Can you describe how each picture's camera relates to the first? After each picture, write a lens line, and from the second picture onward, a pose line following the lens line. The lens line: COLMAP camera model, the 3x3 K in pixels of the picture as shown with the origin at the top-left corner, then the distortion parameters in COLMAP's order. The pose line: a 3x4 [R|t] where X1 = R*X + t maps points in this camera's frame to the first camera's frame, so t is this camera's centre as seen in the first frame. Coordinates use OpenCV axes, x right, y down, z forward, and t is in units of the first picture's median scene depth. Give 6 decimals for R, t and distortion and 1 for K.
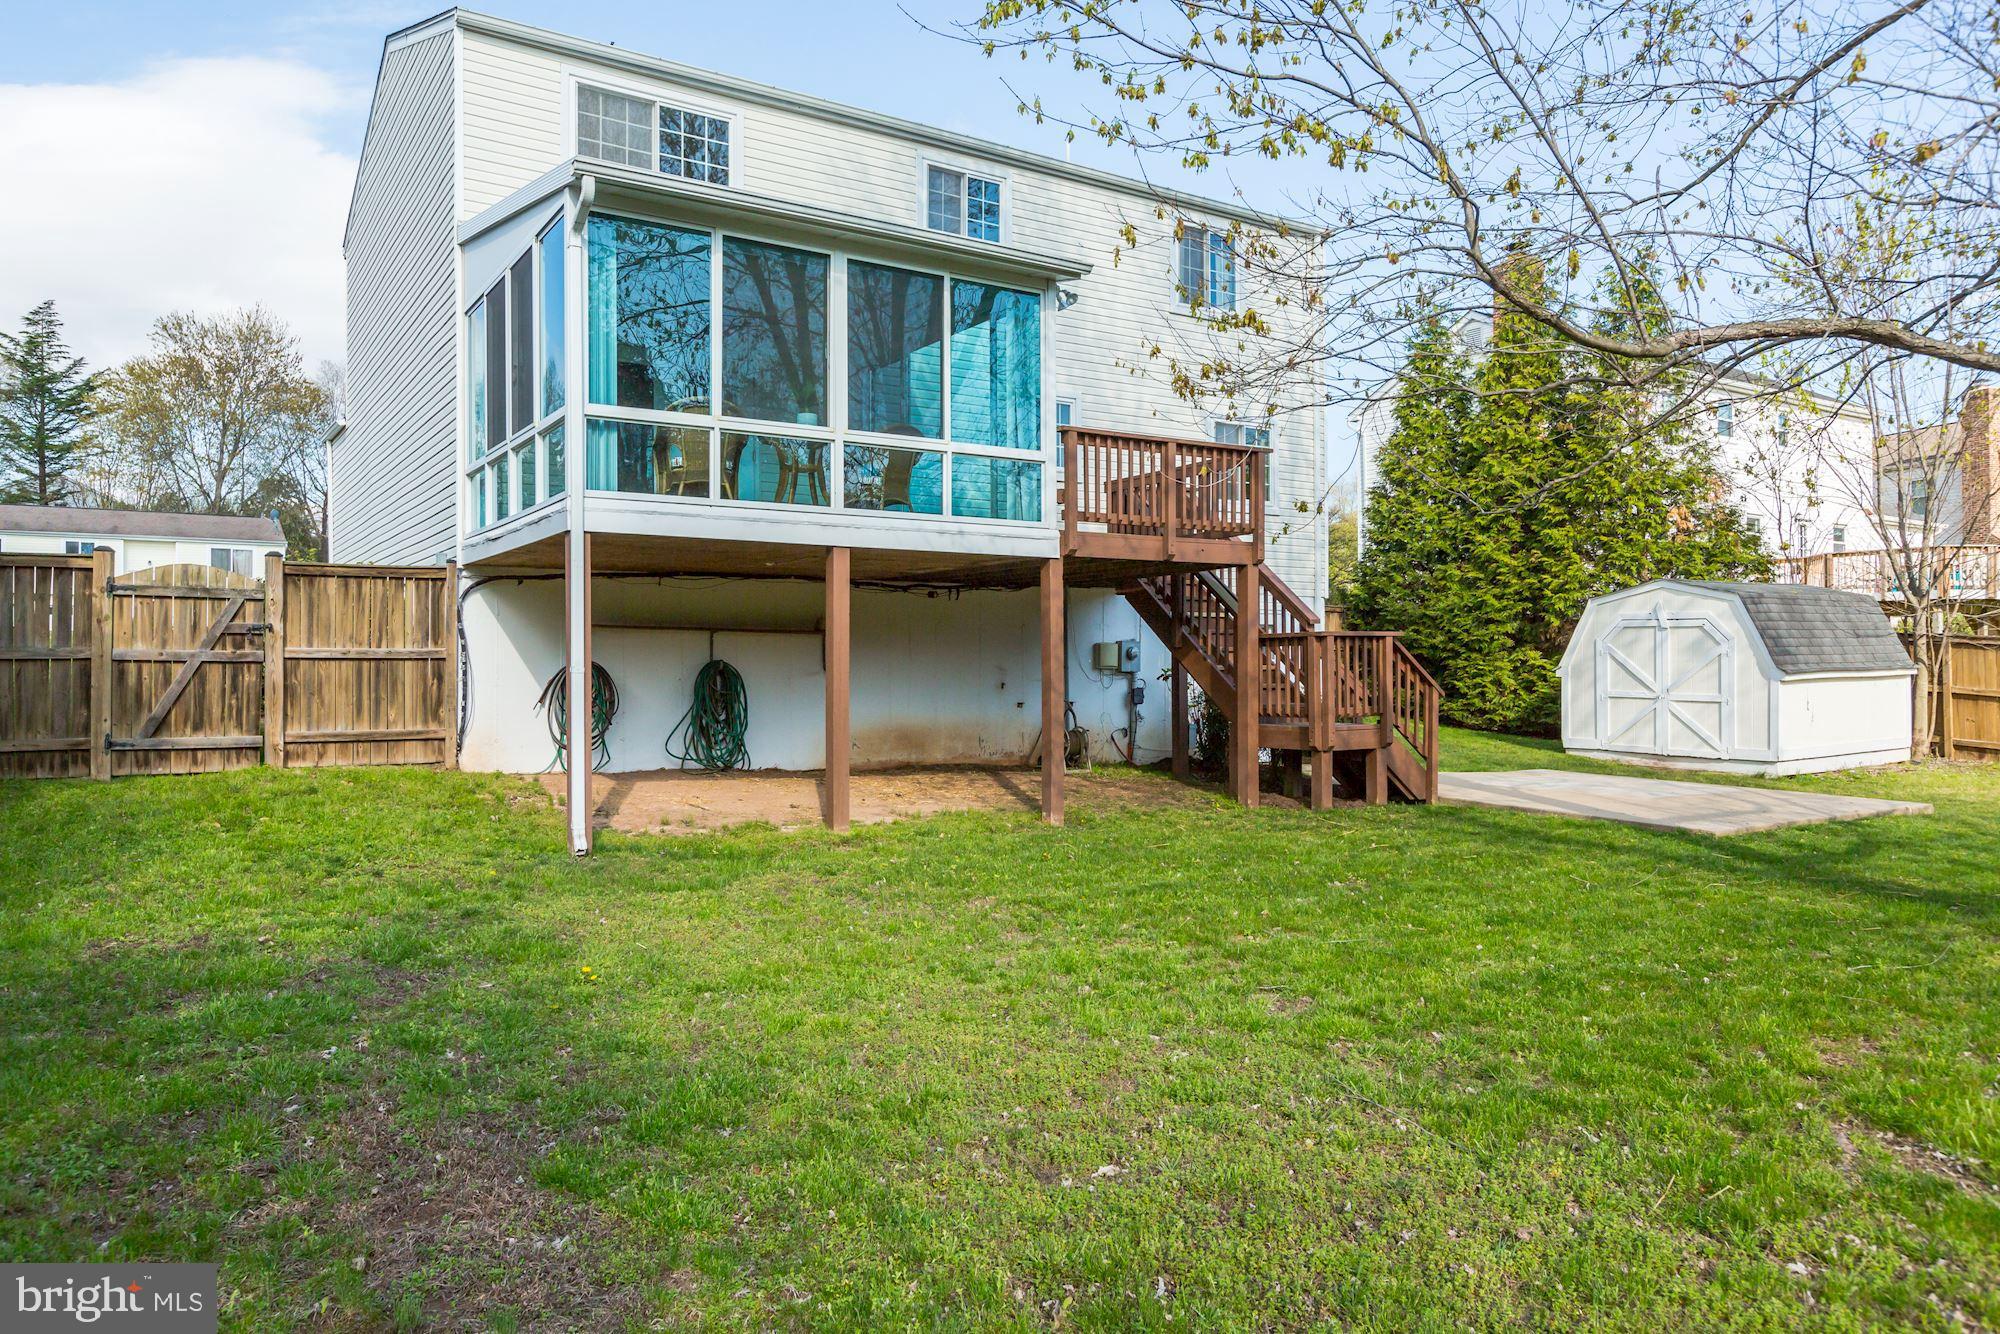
lens RADIAL K [[1327.8, 0, 1000.0], [0, 1327.8, 667.0], [0, 0, 1]] dist [-0.004424, 0.000334]
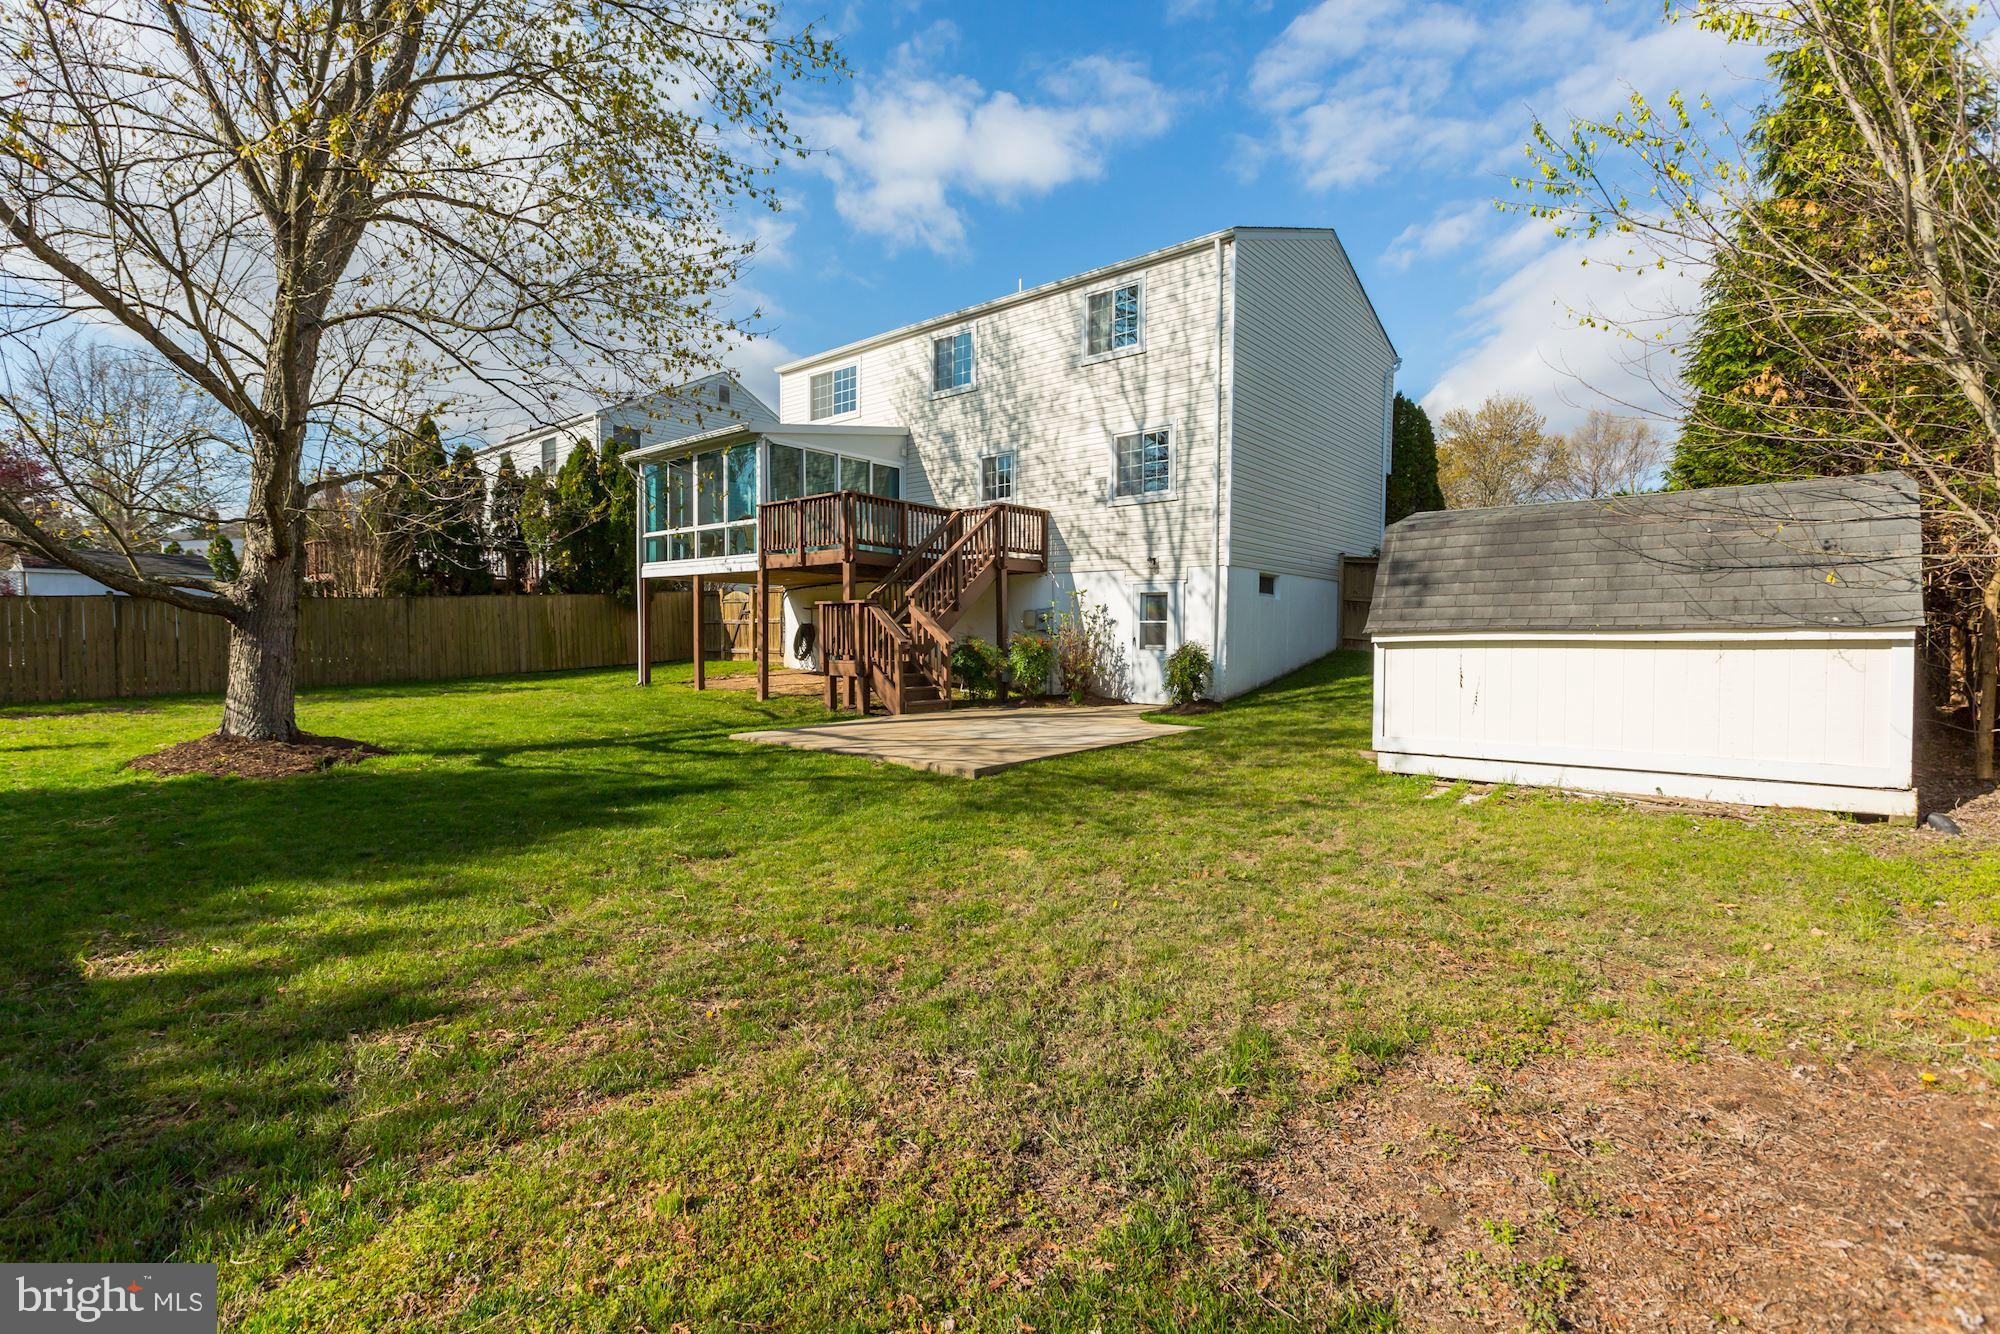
lens RADIAL K [[886.4, 0, 1000.0], [0, 886.4, 667.0], [0, 0, 1]] dist [0.017404, -0.000255]
pose [[0.310417, 0.037898, -0.949845, 1.334409], [-0.005498, 0.999260, 0.038073, 0.009624], [0.950585, -0.006596, 0.310396, 0.862164]]
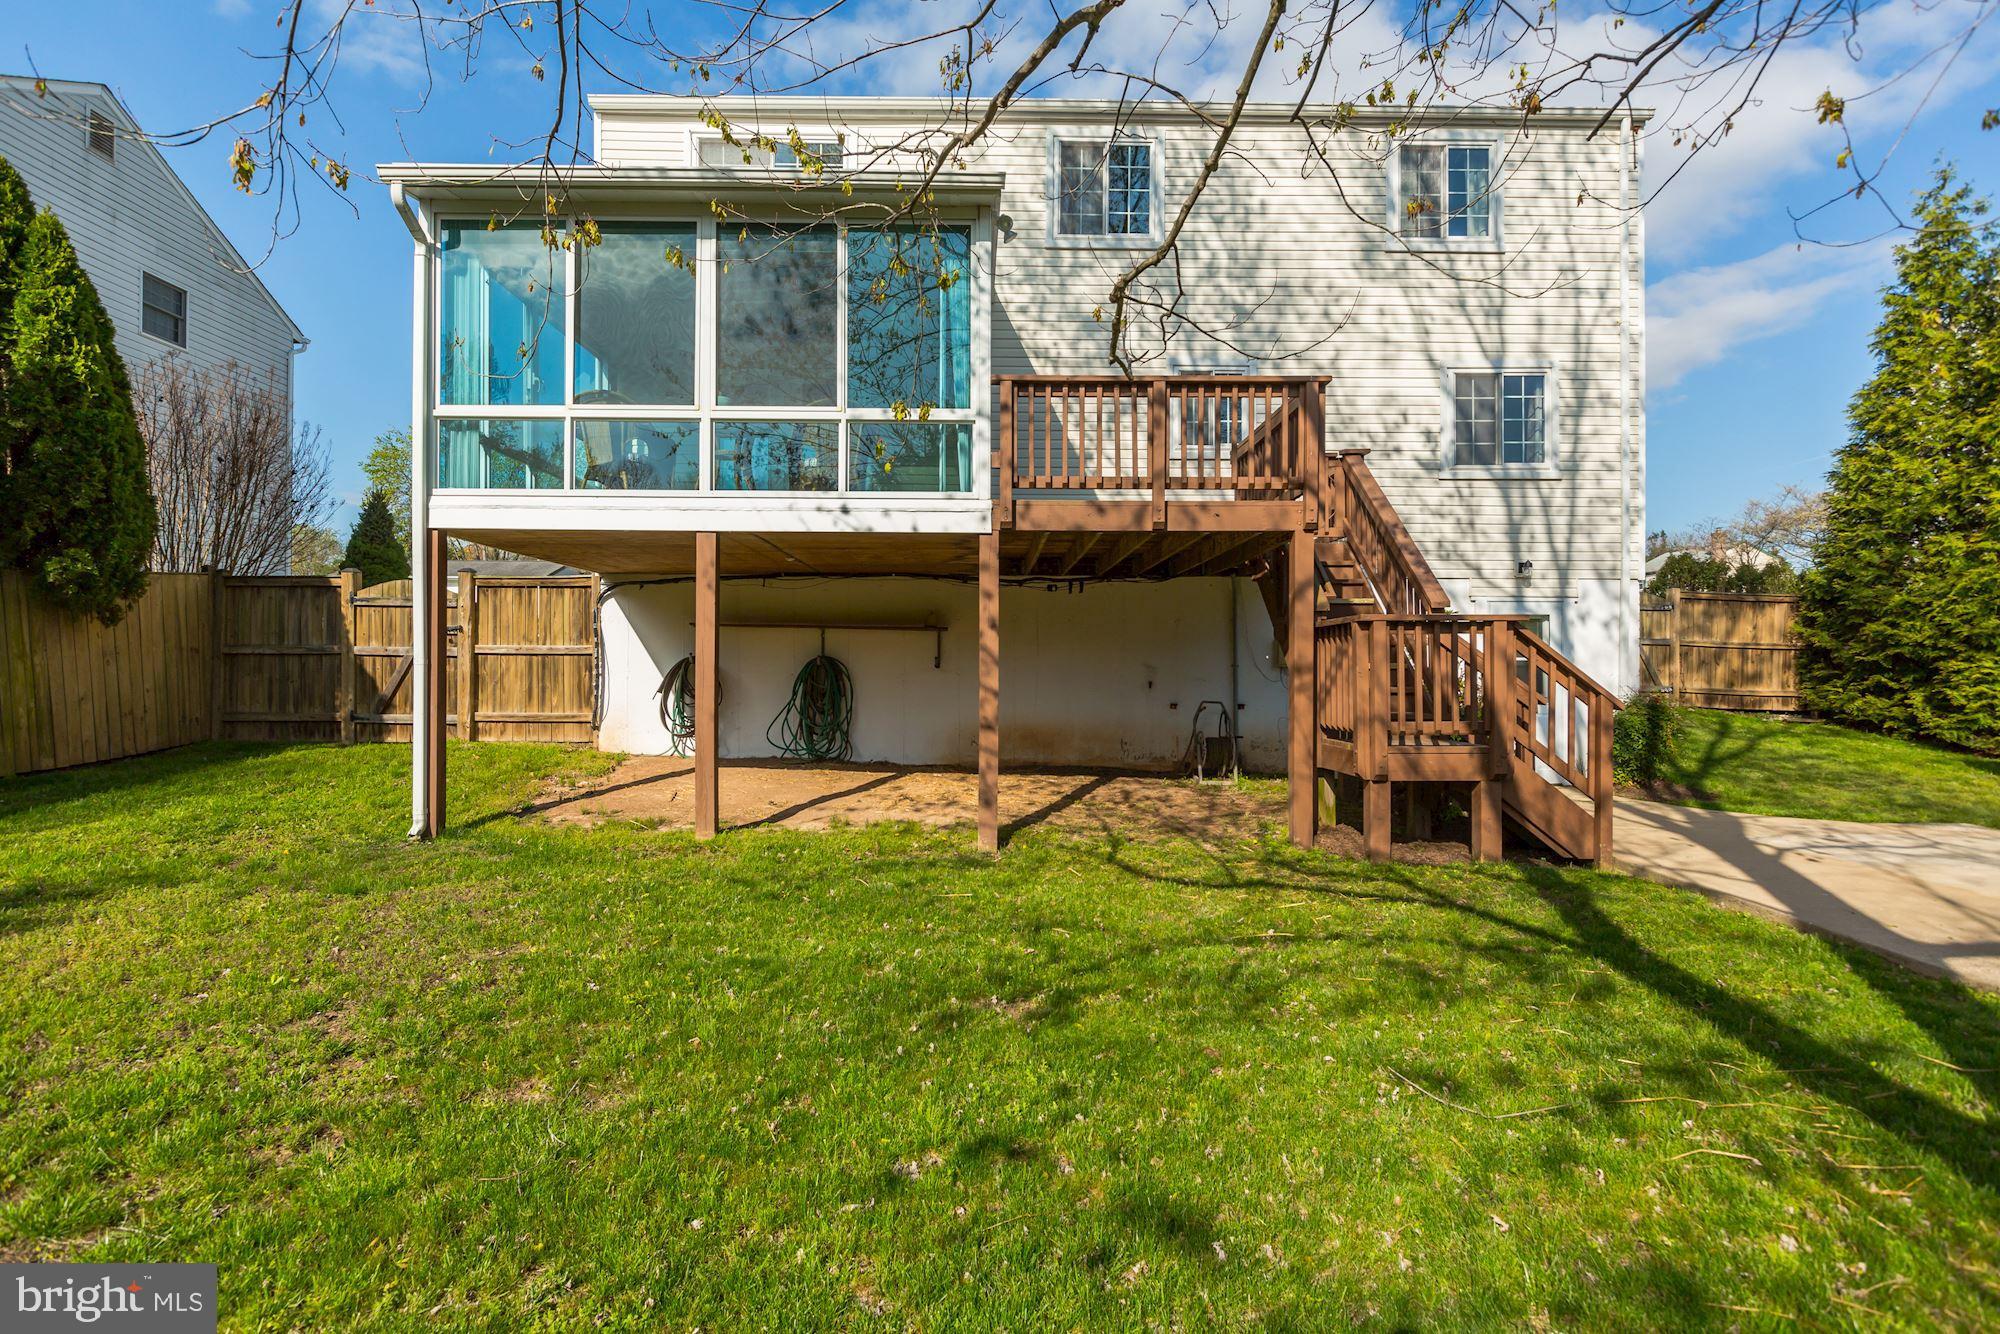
lens RADIAL K [[1034.5, 0, 1000.0], [0, 1034.5, 667.0], [0, 0, 1]] dist [0.004813, 0.001812]
pose [[0.850623, 0.005141, -0.525752, 0.365592], [-0.006235, 0.999981, -0.000311, 0.002882], [0.525740, 0.003543, 0.850638, 0.410261]]
